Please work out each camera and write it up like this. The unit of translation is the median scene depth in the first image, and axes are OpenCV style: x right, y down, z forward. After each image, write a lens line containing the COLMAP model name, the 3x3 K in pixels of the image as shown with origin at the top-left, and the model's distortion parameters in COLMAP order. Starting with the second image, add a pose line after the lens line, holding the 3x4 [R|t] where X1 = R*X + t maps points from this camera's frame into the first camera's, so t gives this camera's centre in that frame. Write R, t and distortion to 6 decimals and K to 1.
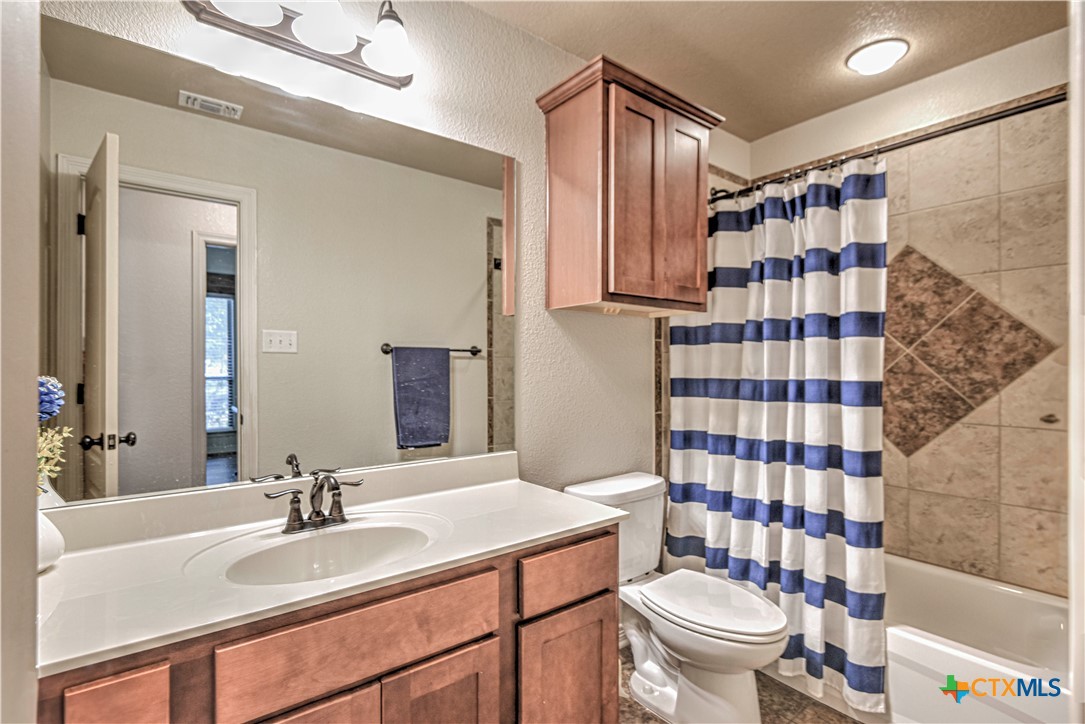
lens RADIAL K [[501.1, 0, 548.5], [0, 501.1, 371.9], [0, 0, 1]] dist [0.002986, -0.000294]
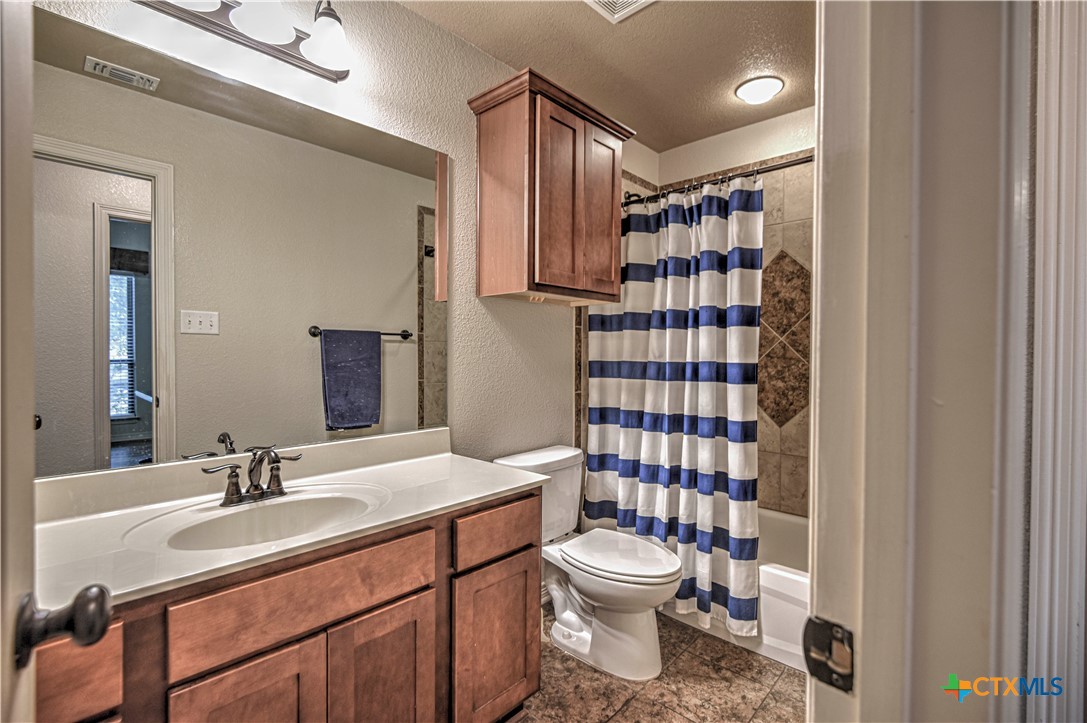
lens RADIAL K [[502.0, 0, 549.5], [0, 502.0, 371.4], [0, 0, 1]] dist [0.002986, -0.000294]
pose [[0.988870, 0.002803, 0.148756, -0.011425], [-0.006346, 0.999707, 0.023348, 0.012093], [-0.148647, -0.024032, 0.988598, -0.113202]]
